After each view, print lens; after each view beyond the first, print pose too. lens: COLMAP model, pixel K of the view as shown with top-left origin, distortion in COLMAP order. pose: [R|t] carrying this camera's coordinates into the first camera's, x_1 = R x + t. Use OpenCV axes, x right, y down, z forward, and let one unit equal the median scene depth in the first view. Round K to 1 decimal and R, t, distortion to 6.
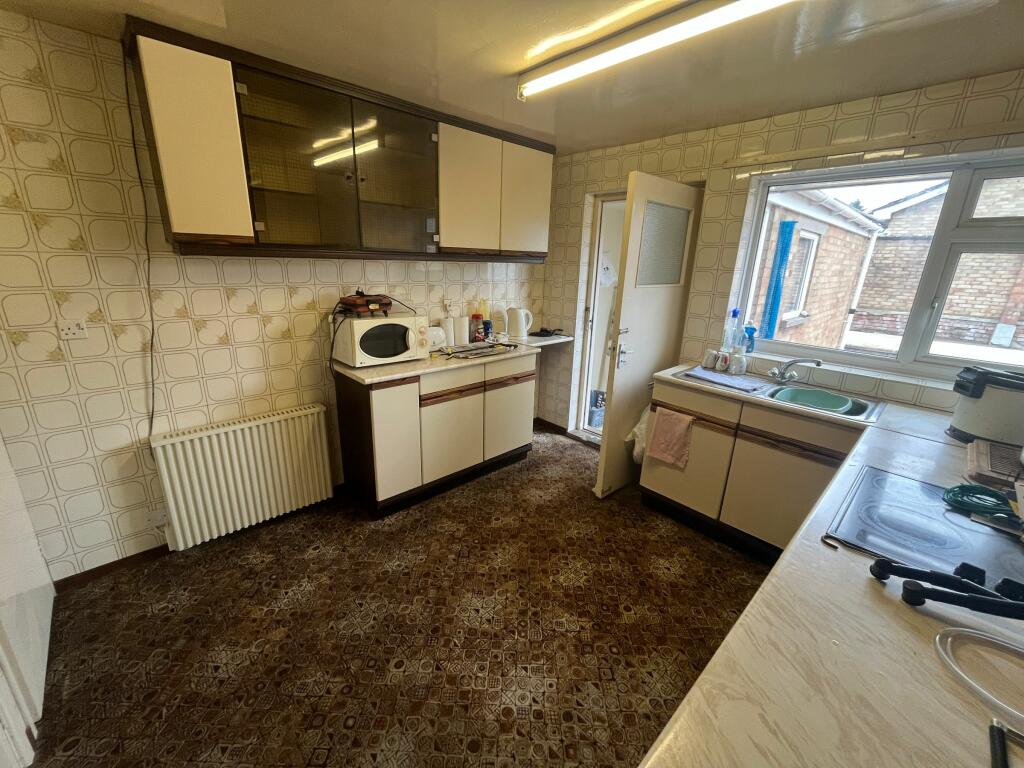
lens RADIAL K [[413.1, 0, 508.4], [0, 413.1, 382.9], [0, 0, 1]] dist [0.000310, -0.000295]
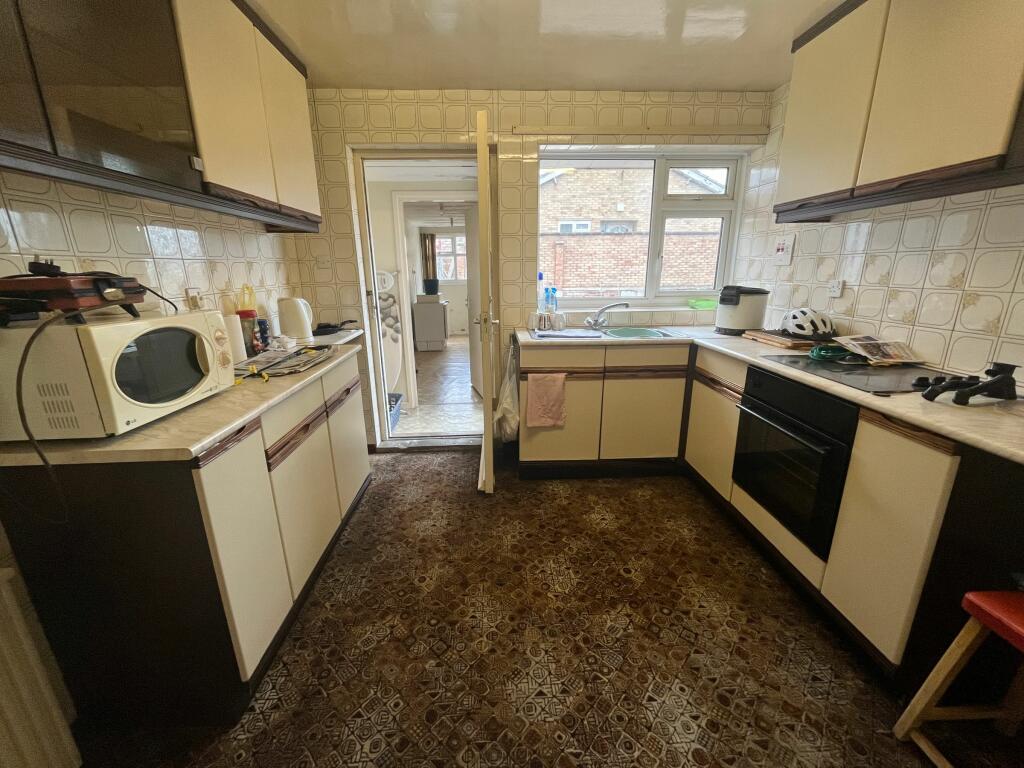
lens RADIAL K [[413.1, 0, 510.8], [0, 413.1, 381.6], [0, 0, 1]] dist [0.000310, -0.000295]
pose [[0.649853, -0.239922, 0.721199, -0.401923], [0.248191, 0.963842, 0.097004, -0.032015], [-0.718396, 0.115957, 0.685902, 0.409823]]
